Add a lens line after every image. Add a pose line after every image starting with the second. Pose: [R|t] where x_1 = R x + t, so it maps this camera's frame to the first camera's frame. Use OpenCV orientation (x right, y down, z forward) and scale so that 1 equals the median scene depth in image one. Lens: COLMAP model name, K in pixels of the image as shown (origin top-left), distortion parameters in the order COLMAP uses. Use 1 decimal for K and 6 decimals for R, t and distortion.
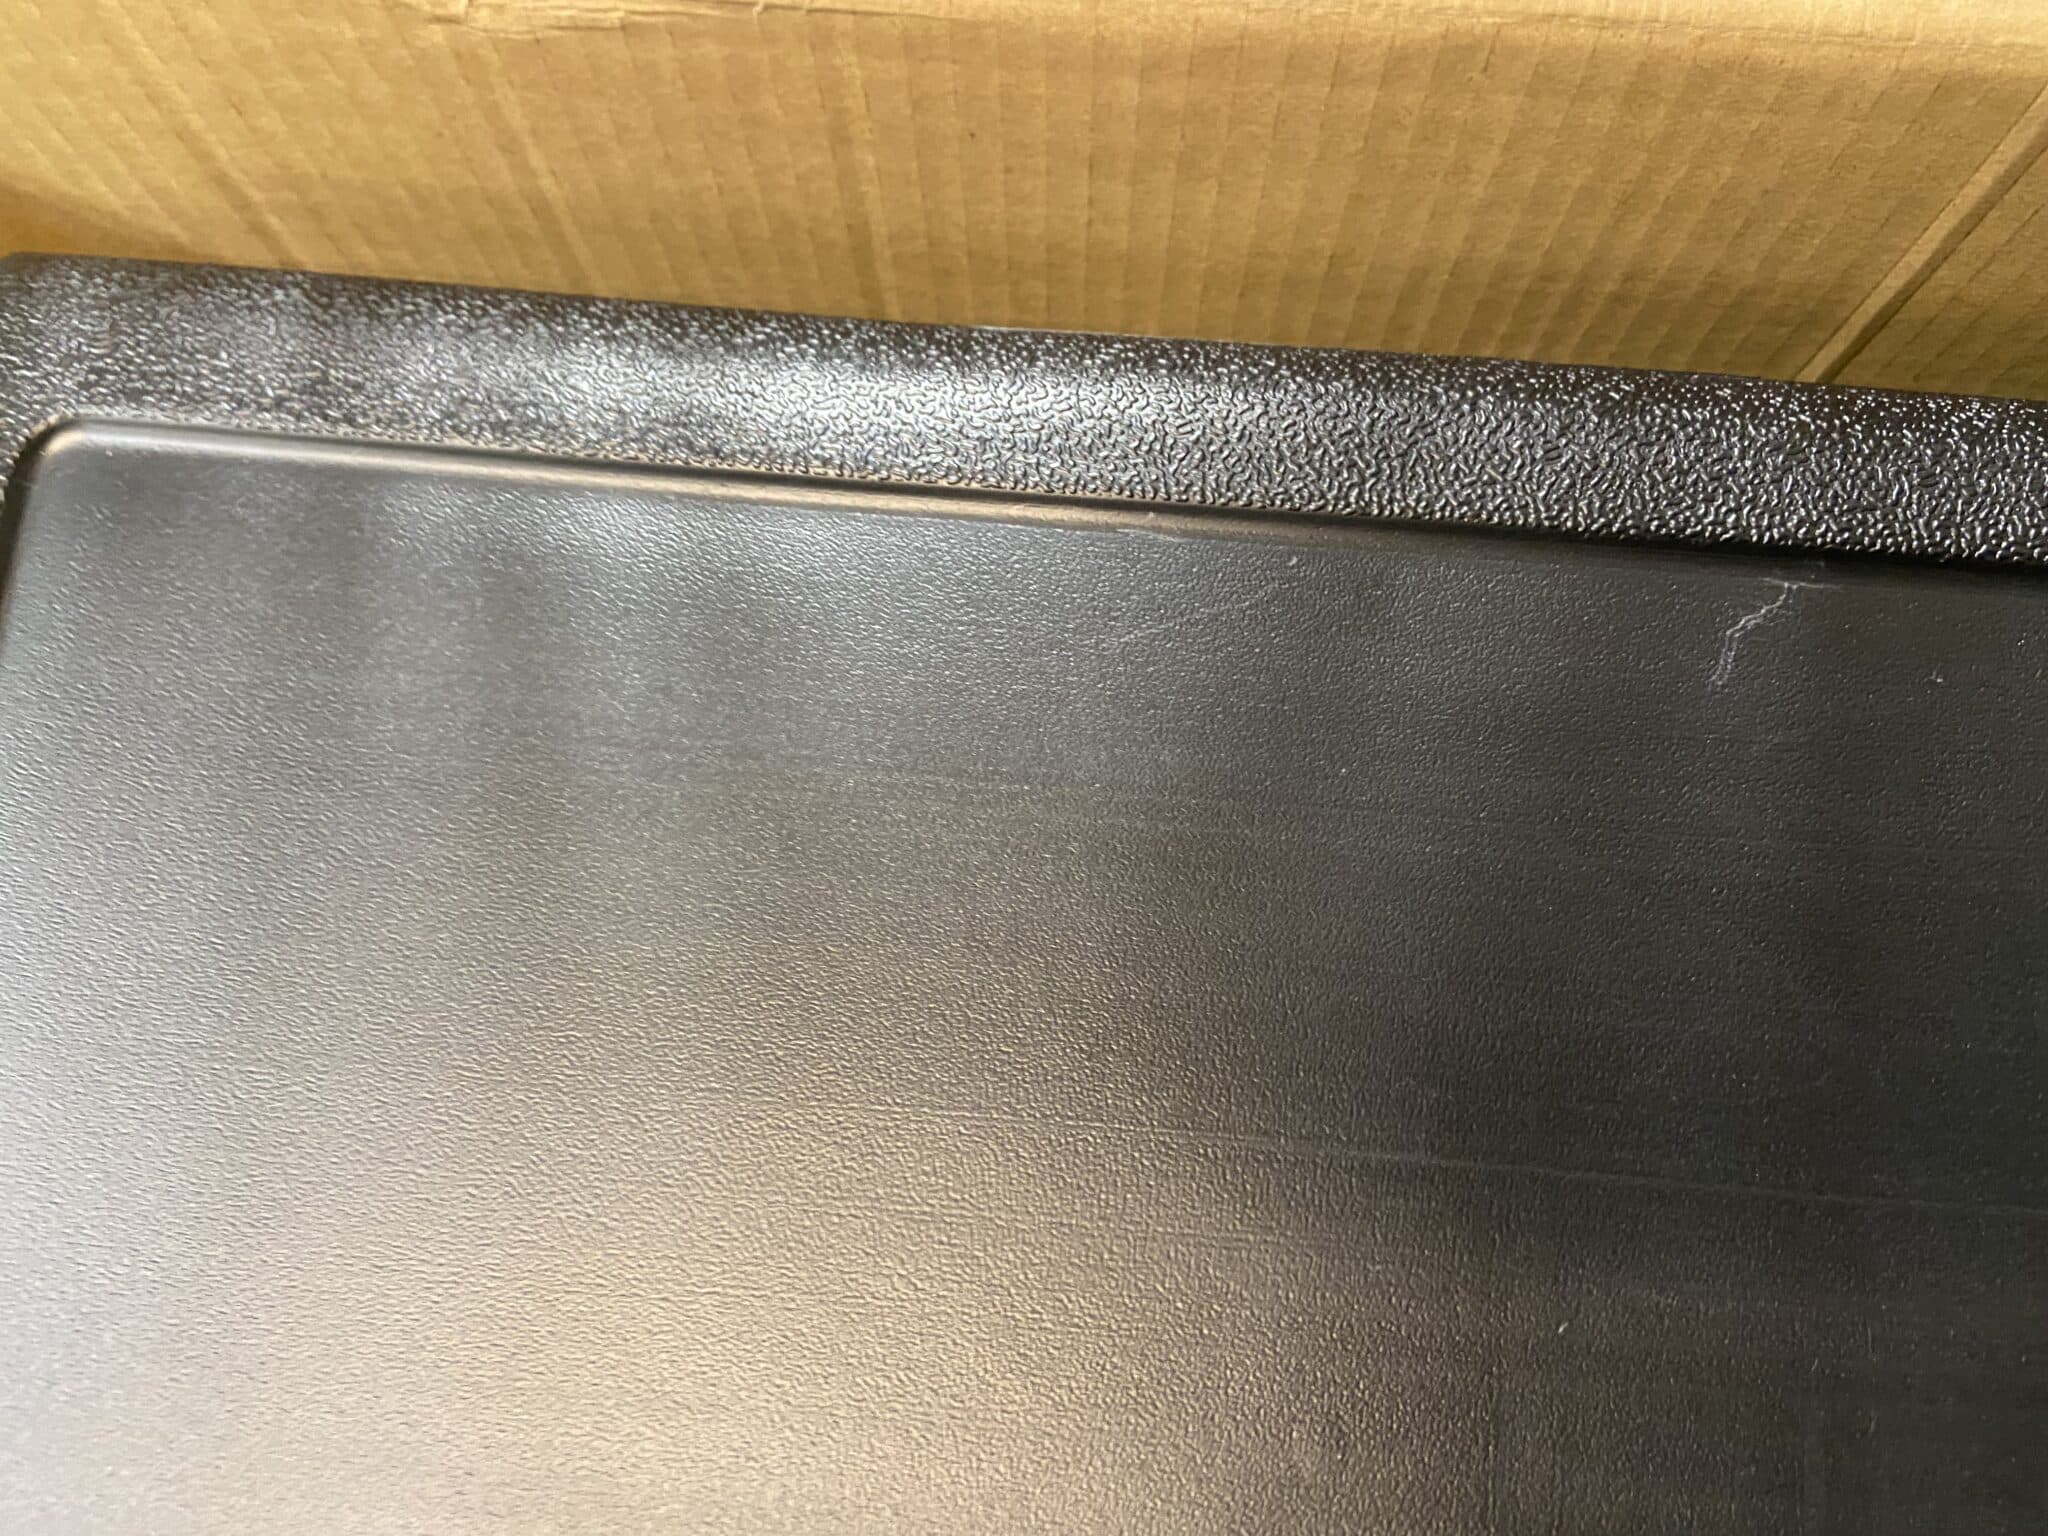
lens RADIAL K [[1569.2, 0, 1015.0], [0, 1569.2, 763.2], [0, 0, 1]] dist [0.070604, -0.026595]
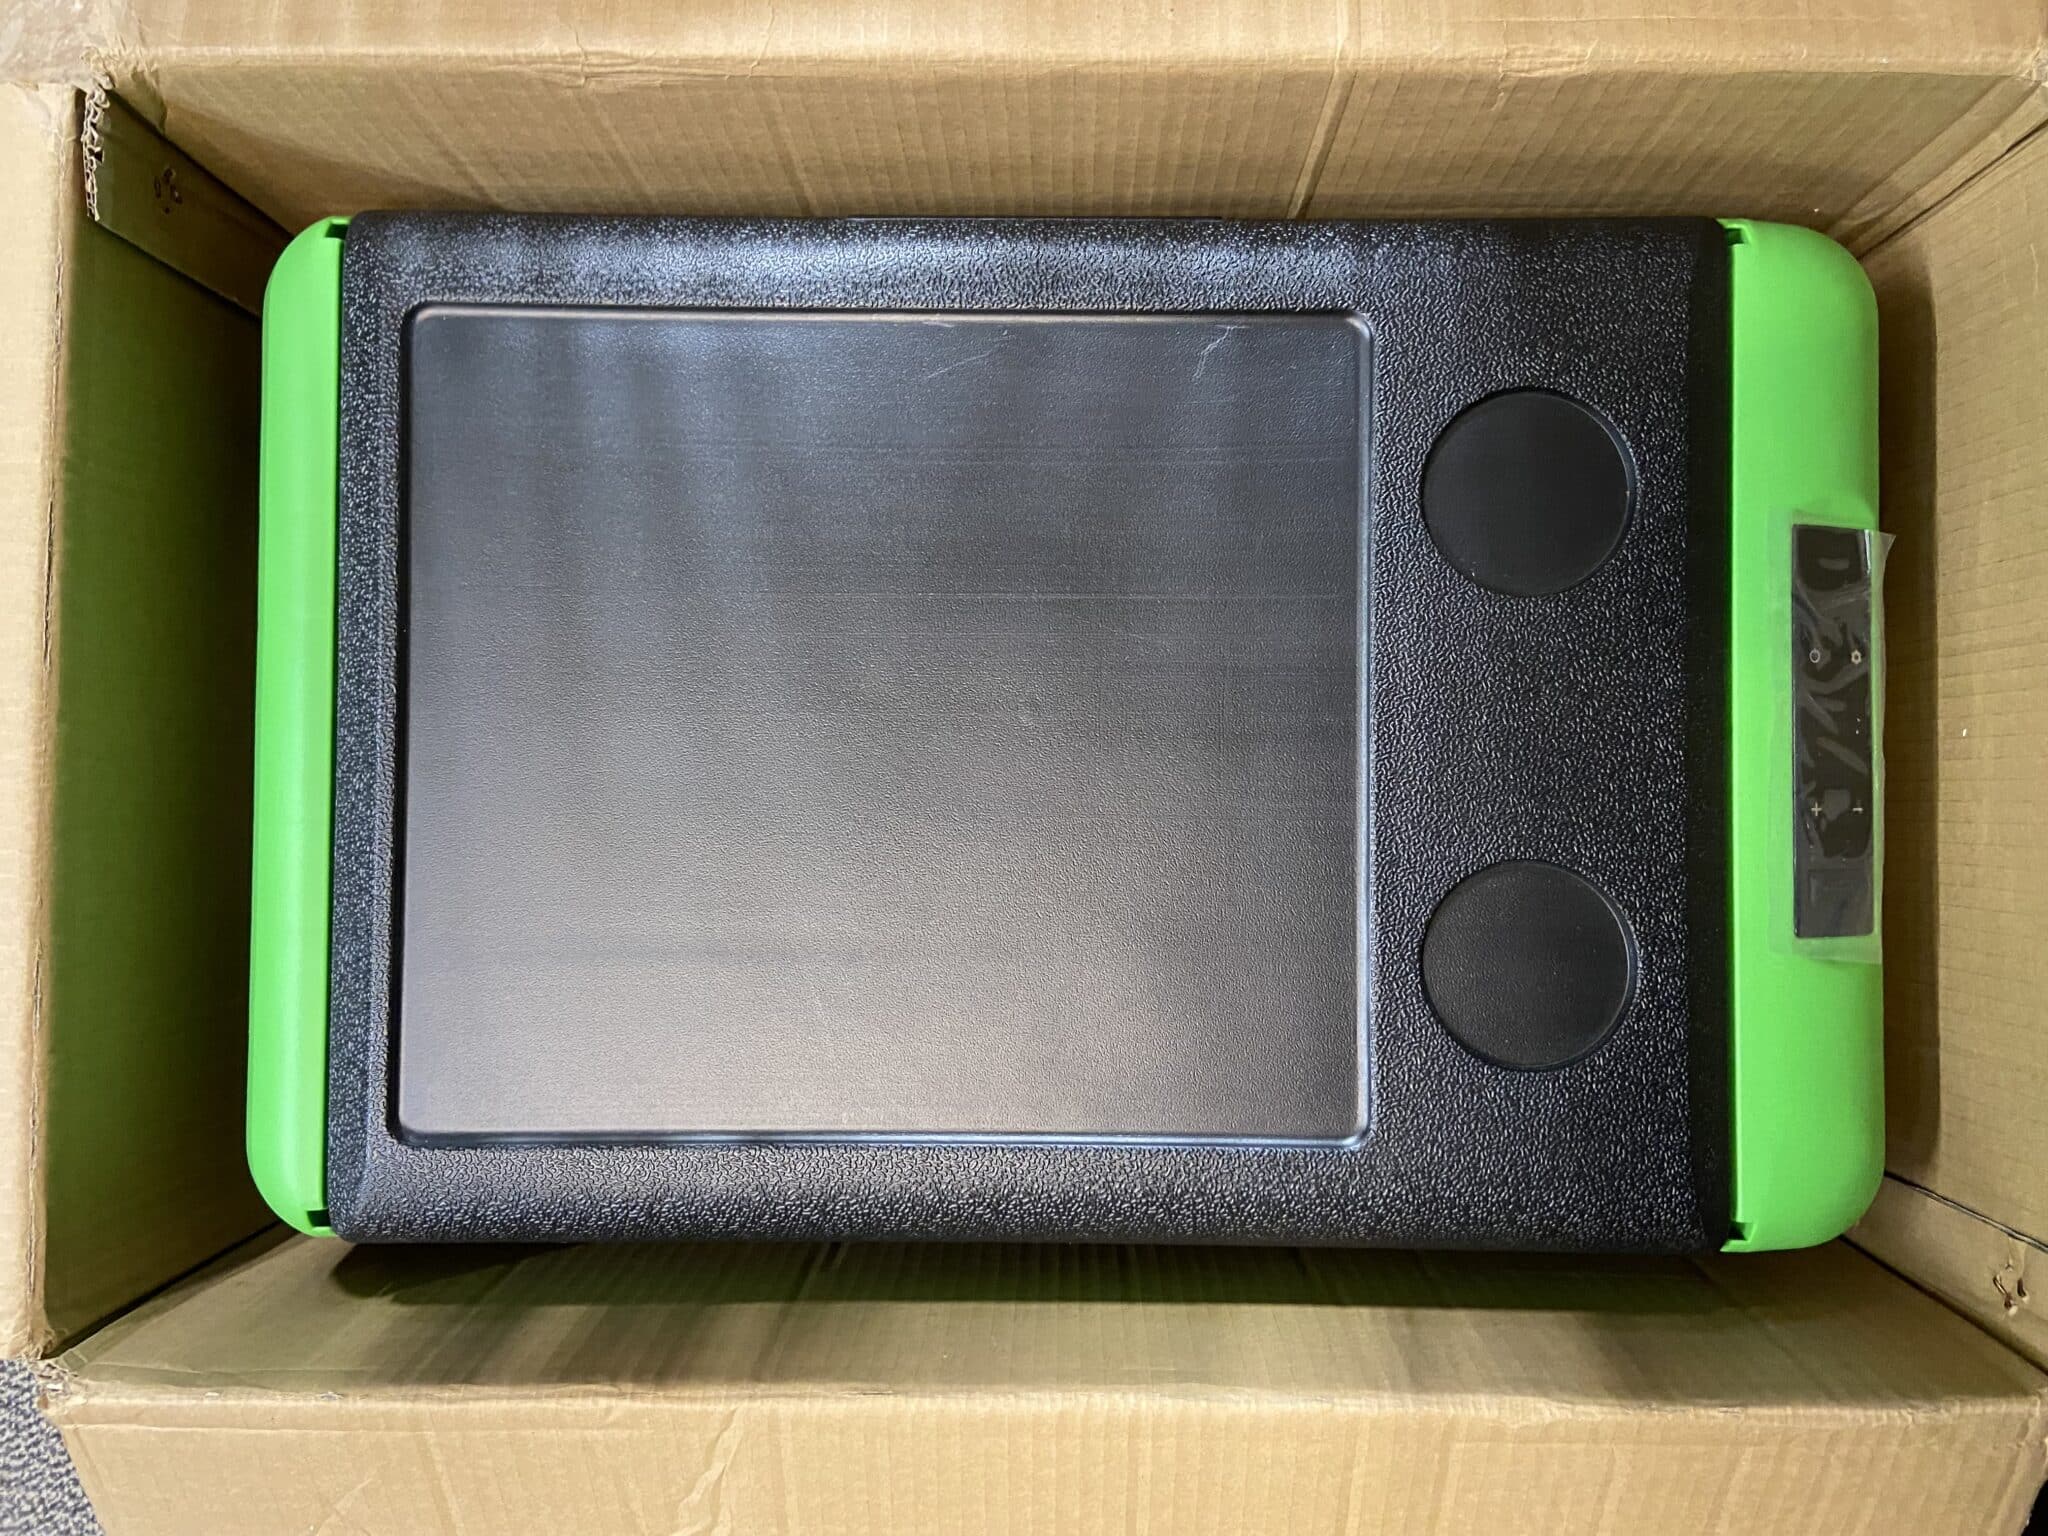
lens RADIAL K [[1569.2, 0, 1028.1], [0, 1569.2, 765.5], [0, 0, 1]] dist [0.070604, -0.026595]
pose [[0.996822, -0.079384, 0.006616, 0.141501], [0.076398, 0.976235, 0.202803, 0.014695], [-0.022558, -0.201653, 0.979197, -1.187098]]
